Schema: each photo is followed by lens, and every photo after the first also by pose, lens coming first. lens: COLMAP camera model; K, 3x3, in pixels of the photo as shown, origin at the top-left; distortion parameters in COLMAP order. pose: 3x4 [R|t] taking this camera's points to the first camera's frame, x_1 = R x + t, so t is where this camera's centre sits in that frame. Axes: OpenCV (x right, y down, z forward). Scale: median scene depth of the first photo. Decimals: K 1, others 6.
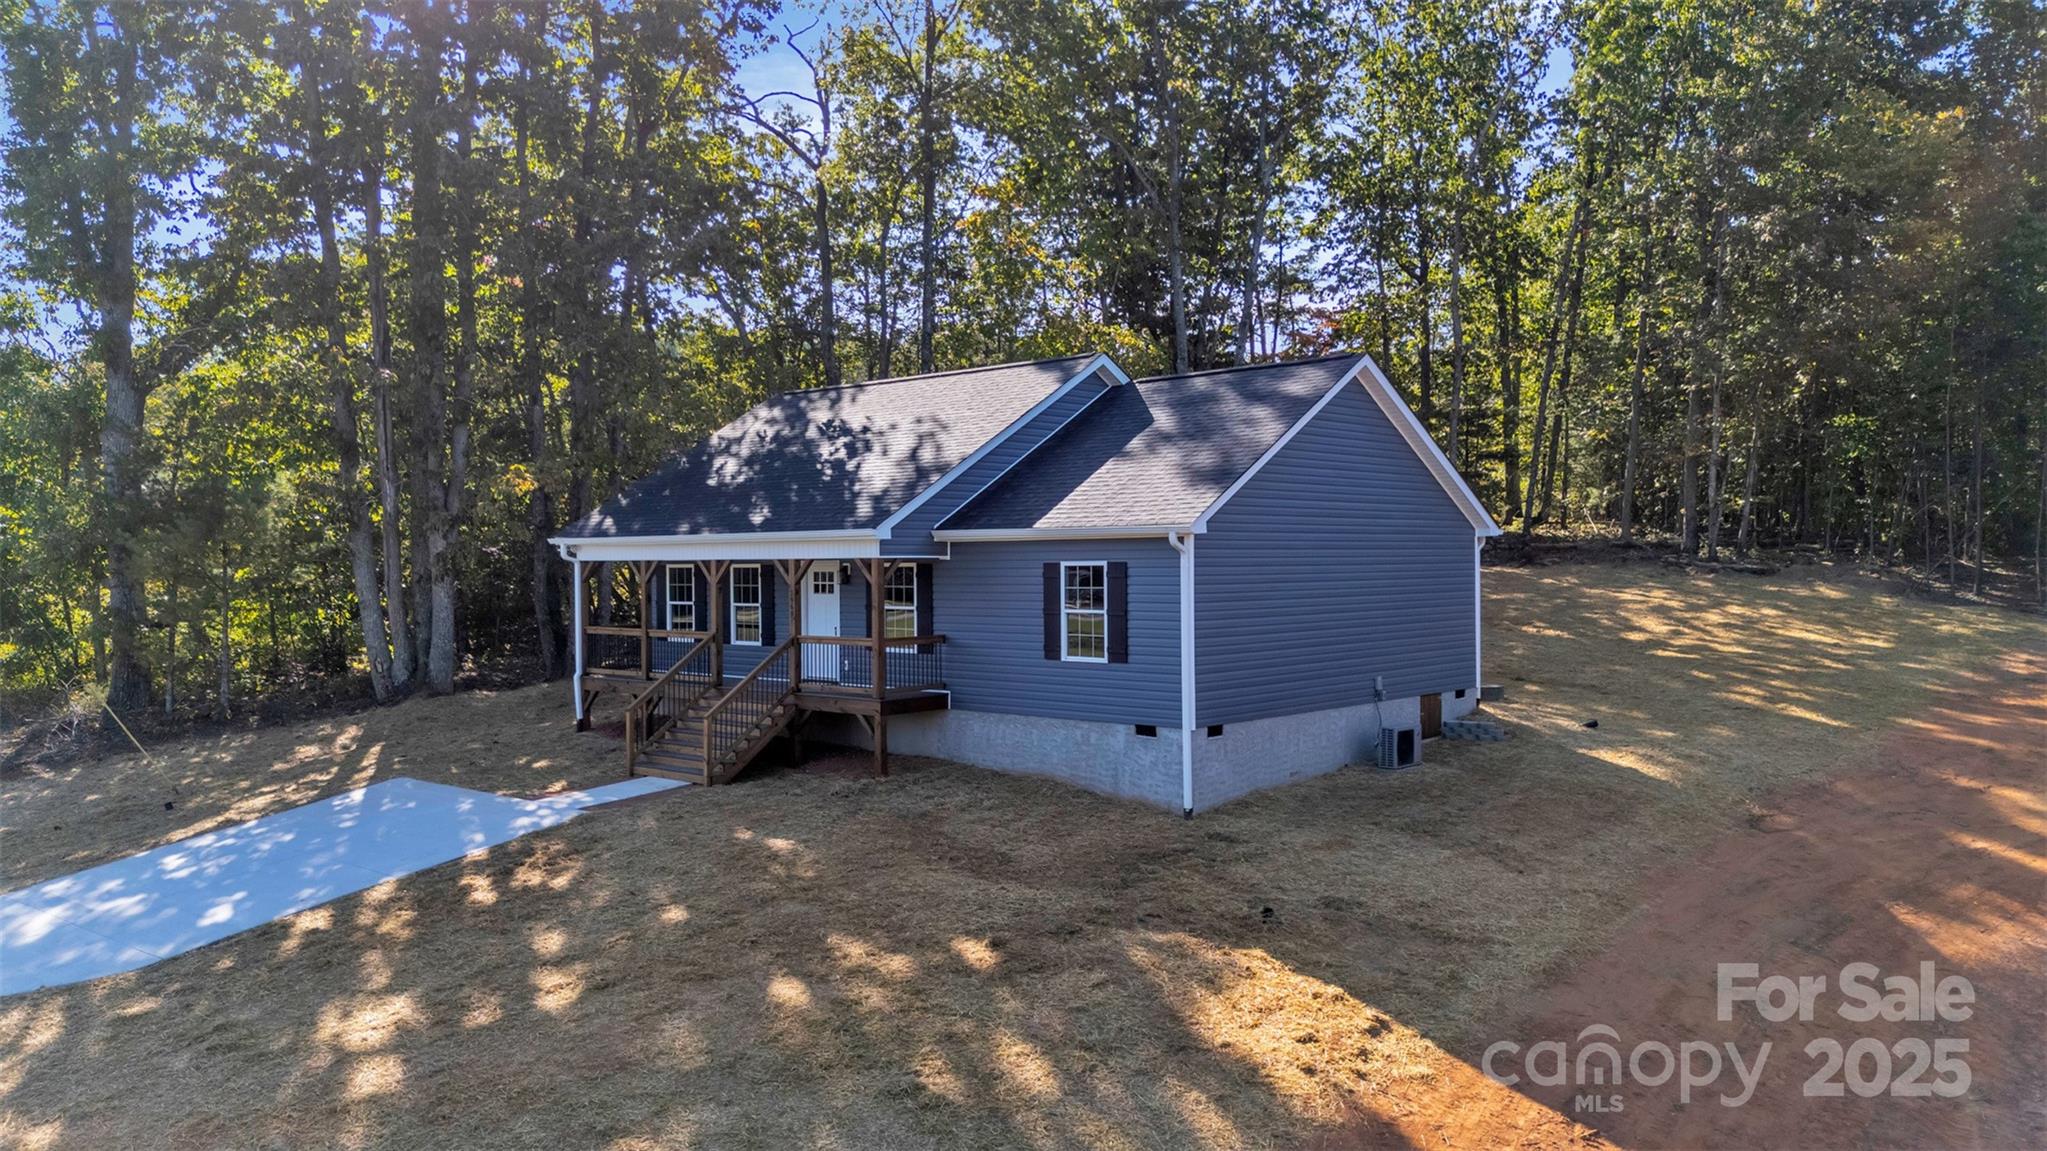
lens RADIAL K [[1529.7, 0, 1025.7], [0, 1529.7, 570.8], [0, 0, 1]] dist [0.062552, -0.076268]
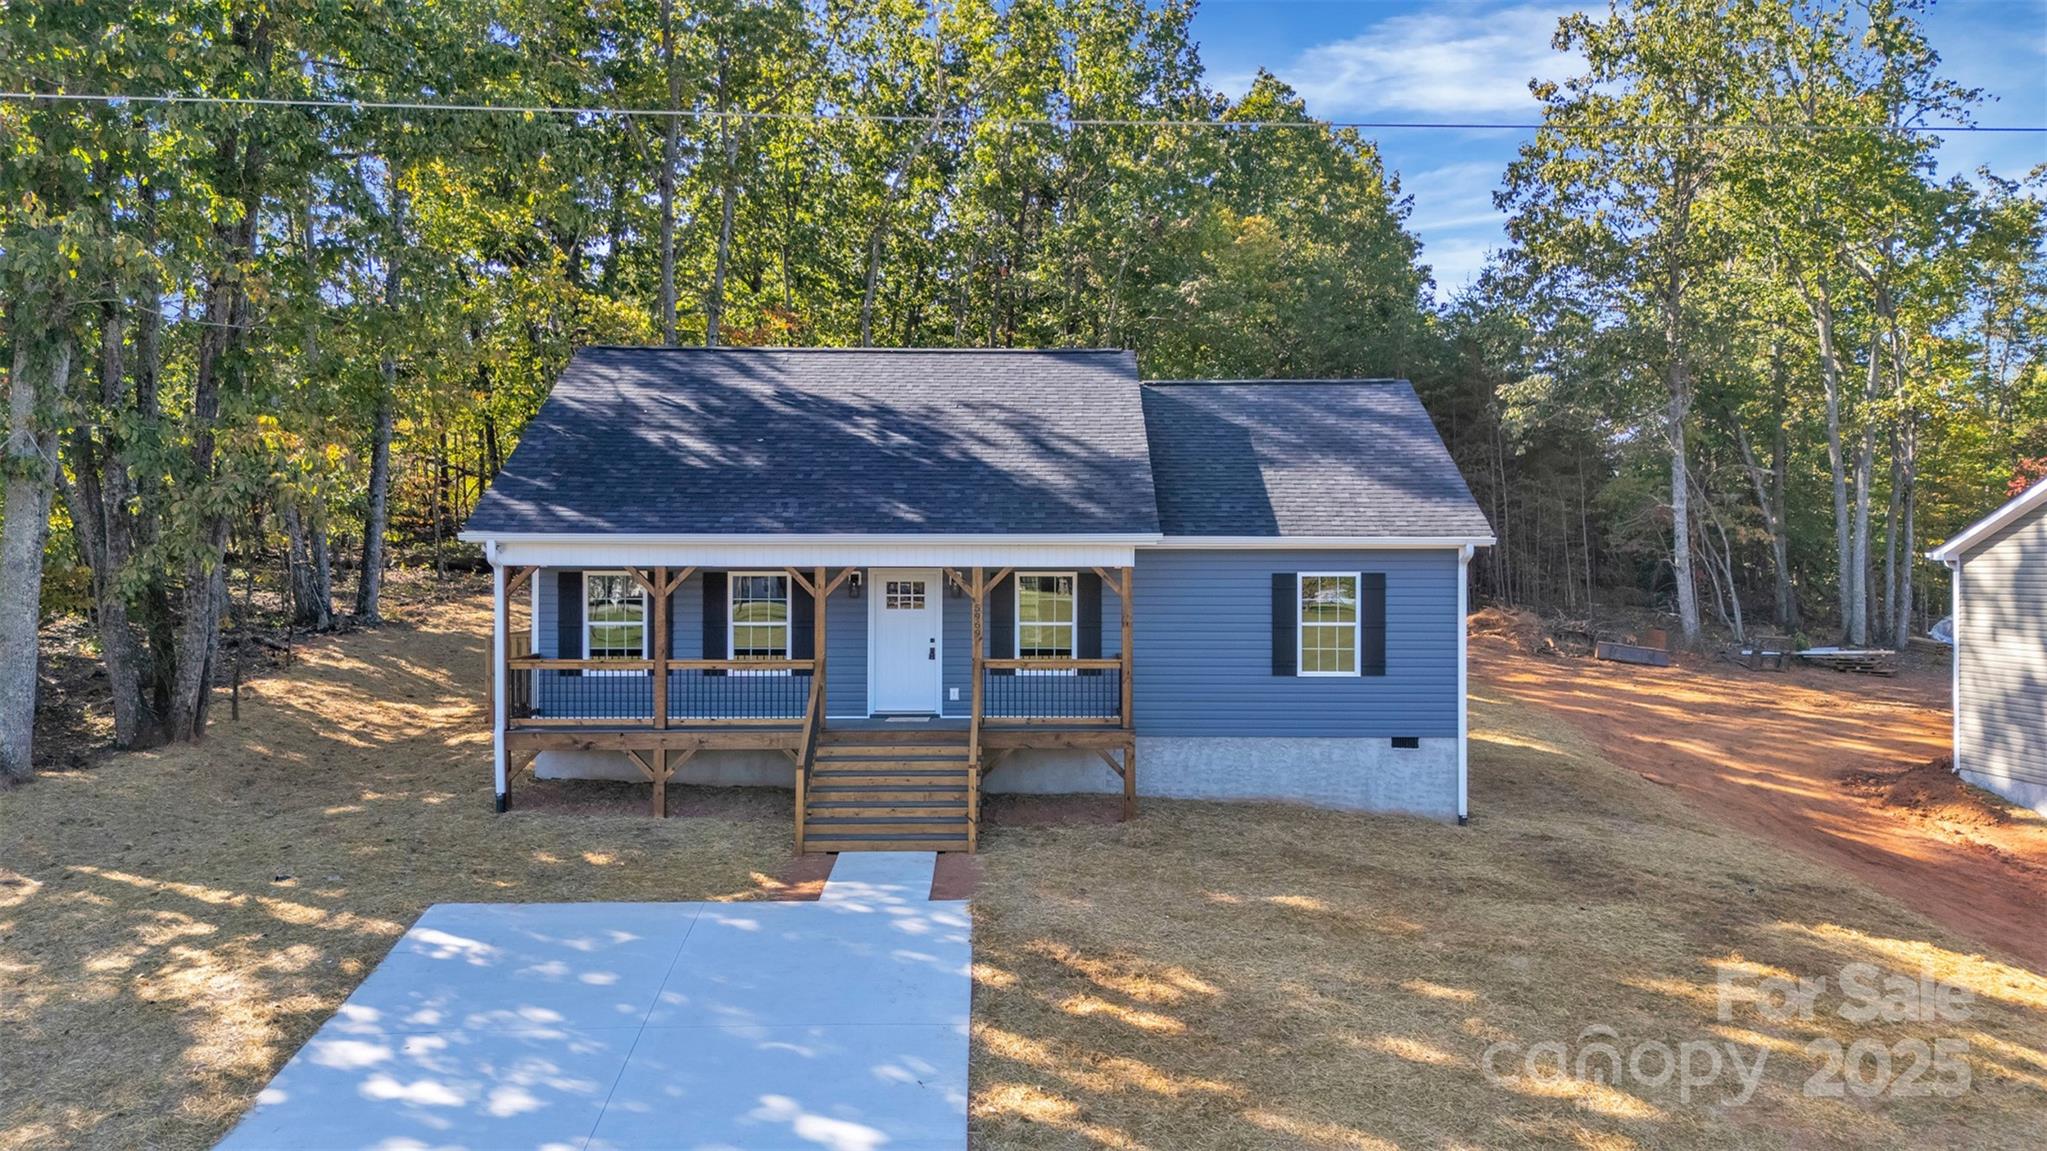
lens RADIAL K [[1529.7, 0, 1011.4], [0, 1529.7, 561.6], [0, 0, 1]] dist [0.062552, -0.076268]
pose [[0.742877, 0.007753, 0.669383, -0.729699], [-0.001439, 0.999949, -0.009985, -0.002620], [-0.669426, 0.006455, 0.742850, 0.399757]]
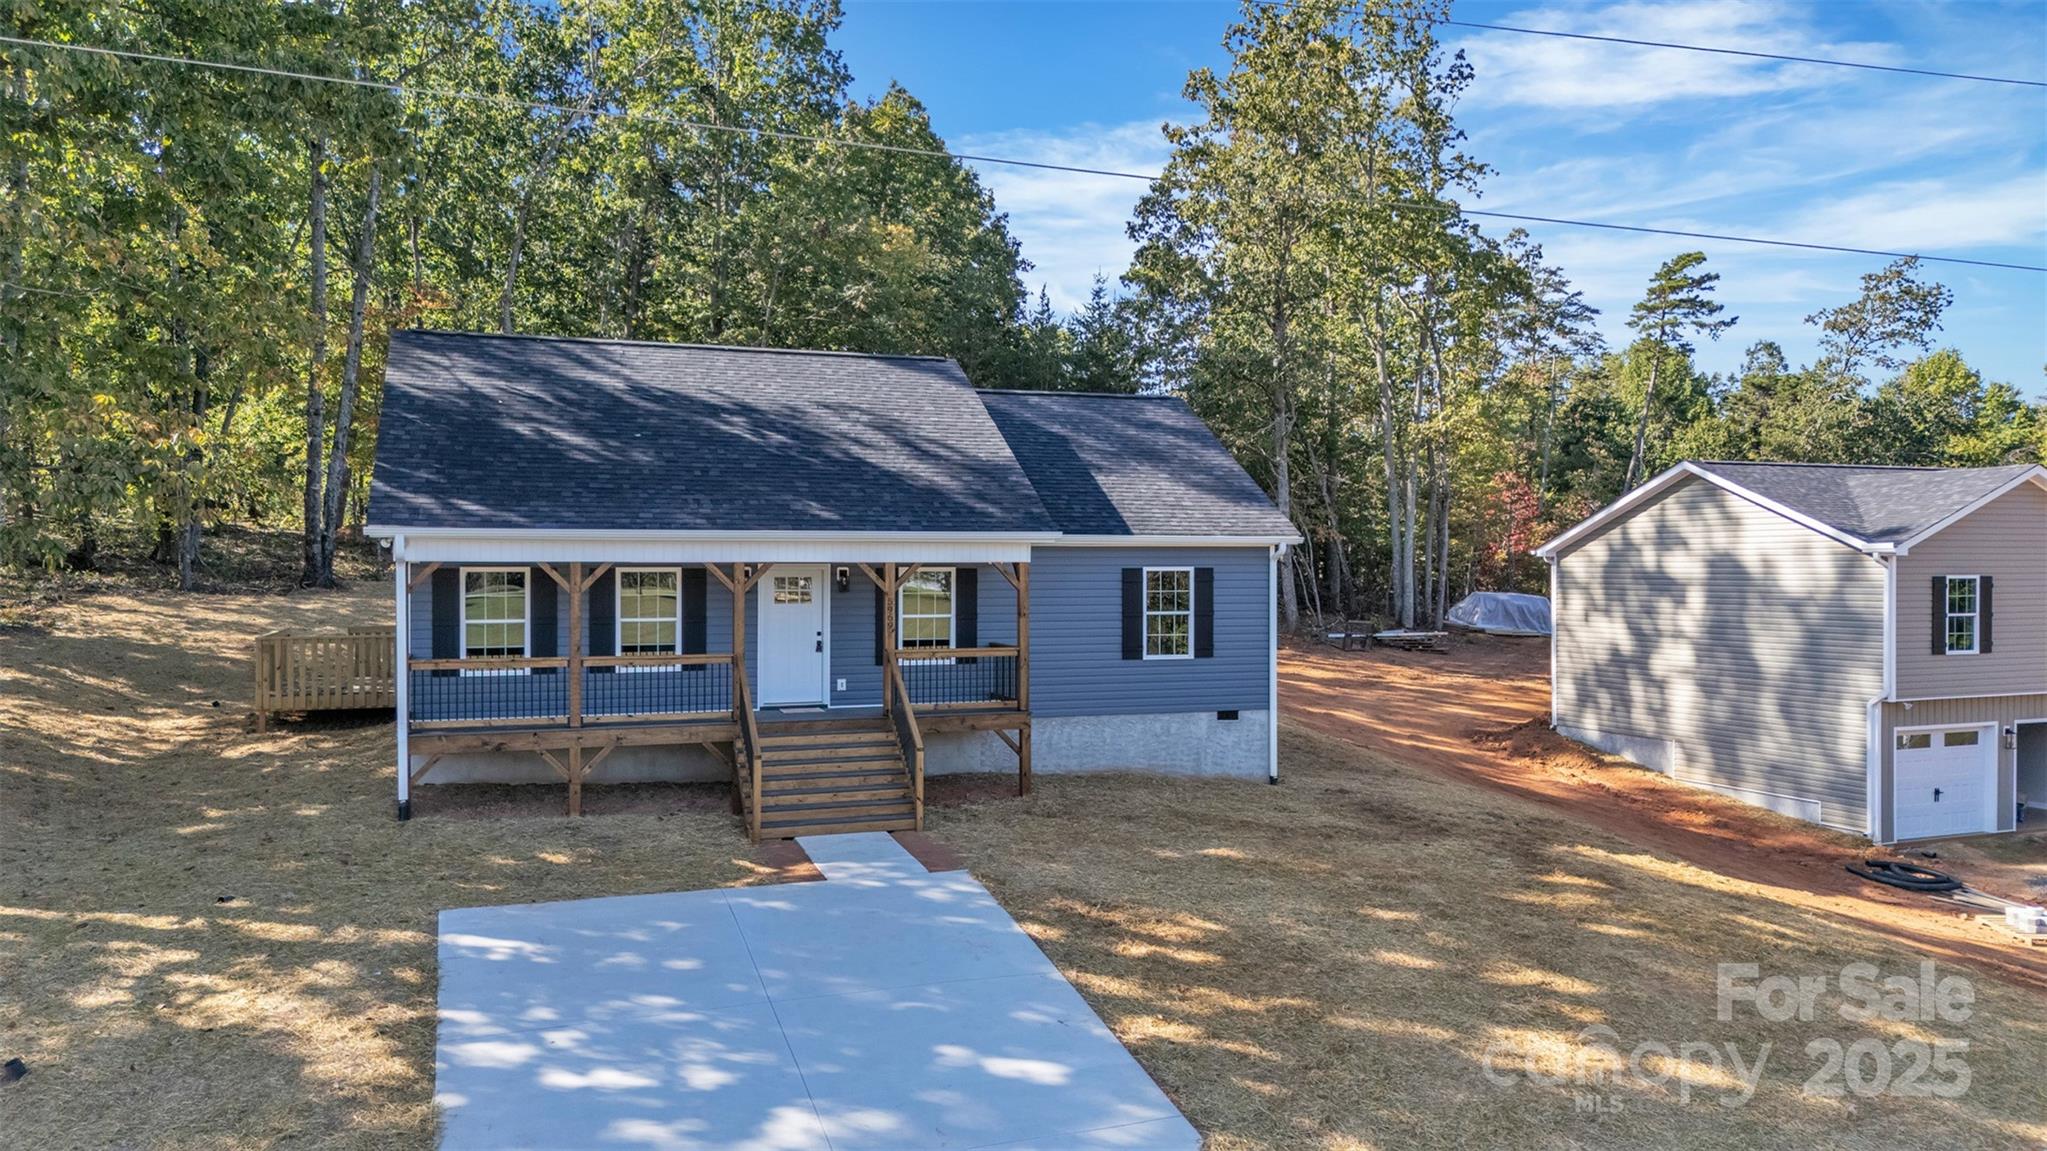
lens RADIAL K [[1529.7, 0, 1033.2], [0, 1529.7, 561.2], [0, 0, 1]] dist [0.062552, -0.076268]
pose [[0.478585, 0.005881, 0.878022, -0.927976], [0.001240, 0.999972, -0.007373, -0.002214], [-0.878040, 0.004617, 0.478564, 0.542295]]
